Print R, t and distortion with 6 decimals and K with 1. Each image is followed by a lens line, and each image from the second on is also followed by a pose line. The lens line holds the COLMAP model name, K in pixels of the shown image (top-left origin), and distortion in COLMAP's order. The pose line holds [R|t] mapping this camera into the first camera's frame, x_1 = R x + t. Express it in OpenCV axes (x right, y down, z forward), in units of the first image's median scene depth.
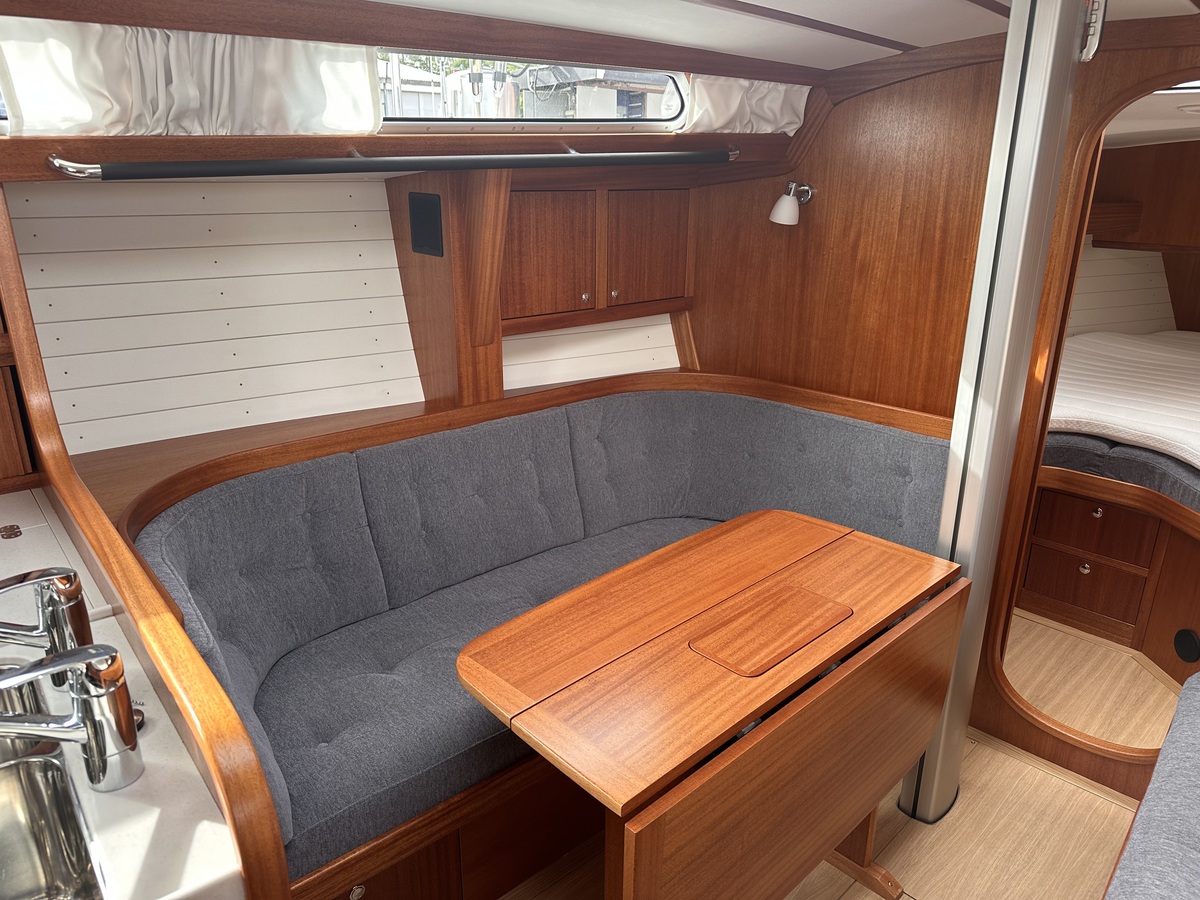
lens RADIAL K [[840.2, 0, 600.0], [0, 840.2, 450.0], [0, 0, 1]] dist [0.123116, -0.176159]
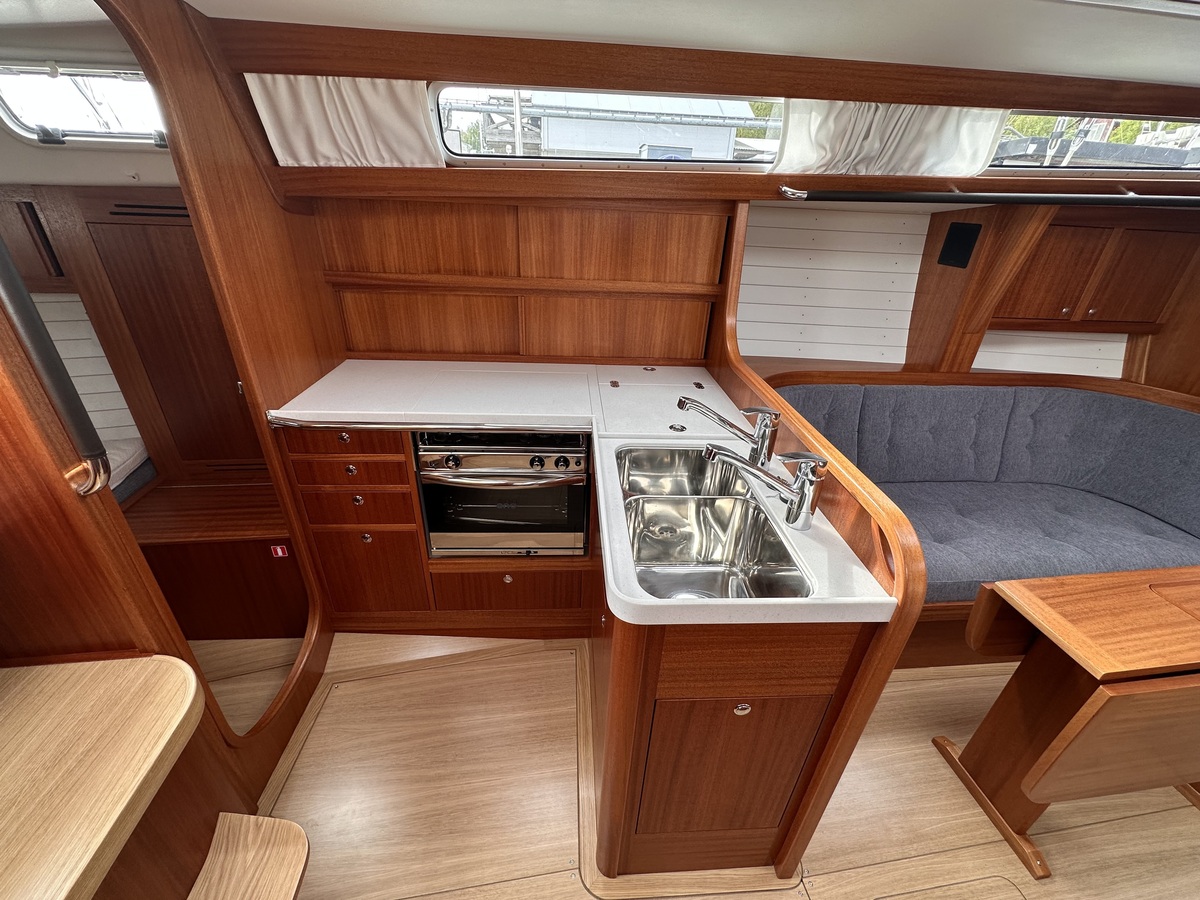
lens RADIAL K [[479.4, 0, 600.0], [0, 479.4, 450.0], [0, 0, 1]] dist [-0.003339, -0.000010]
pose [[0.805439, 0.292879, -0.515257, -0.163389], [-0.221687, 0.955139, 0.196376, 0.045241], [0.549657, -0.043943, 0.834234, -0.043054]]
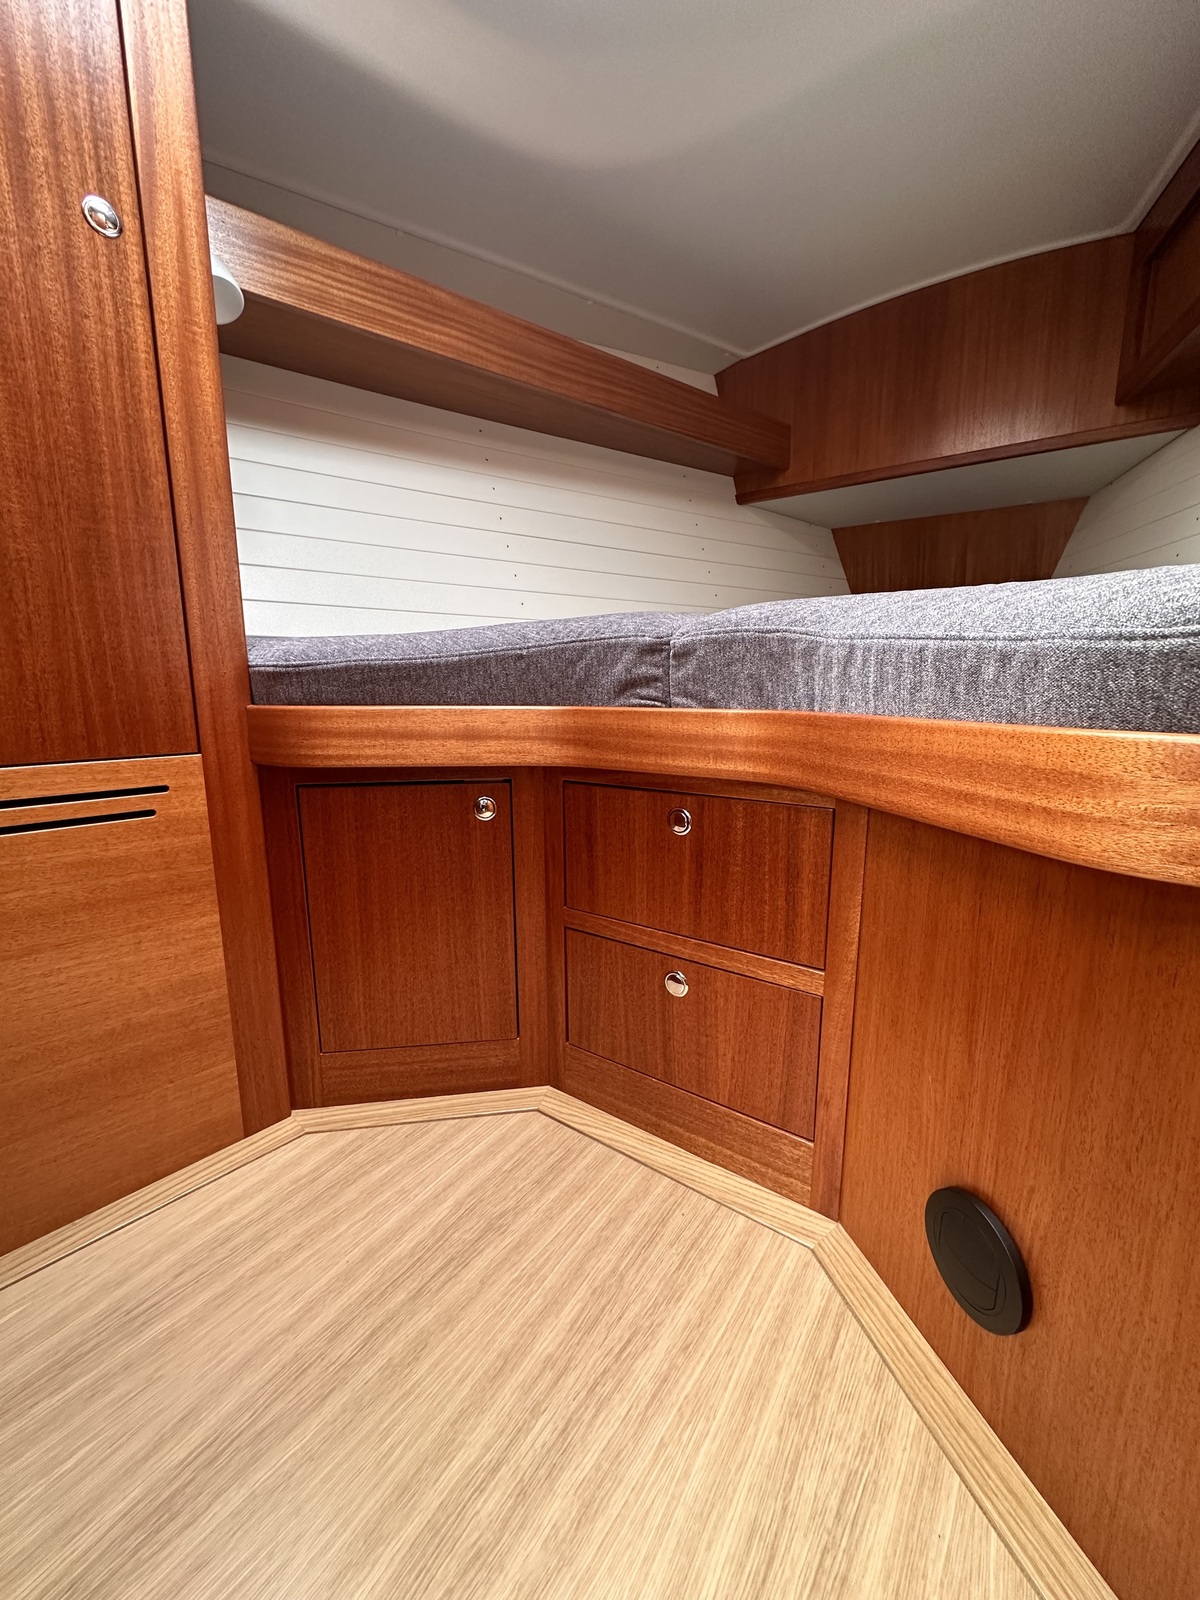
lens RADIAL K [[639.3, 0, 600.0], [0, 639.3, 800.0], [0, 0, 1]] dist [-0.003339, -0.000010]
pose [[0.985433, -0.039591, 0.165395, 0.575417], [0.064032, 0.987333, -0.145166, 0.115482], [-0.157552, 0.153642, 0.975485, 0.849965]]
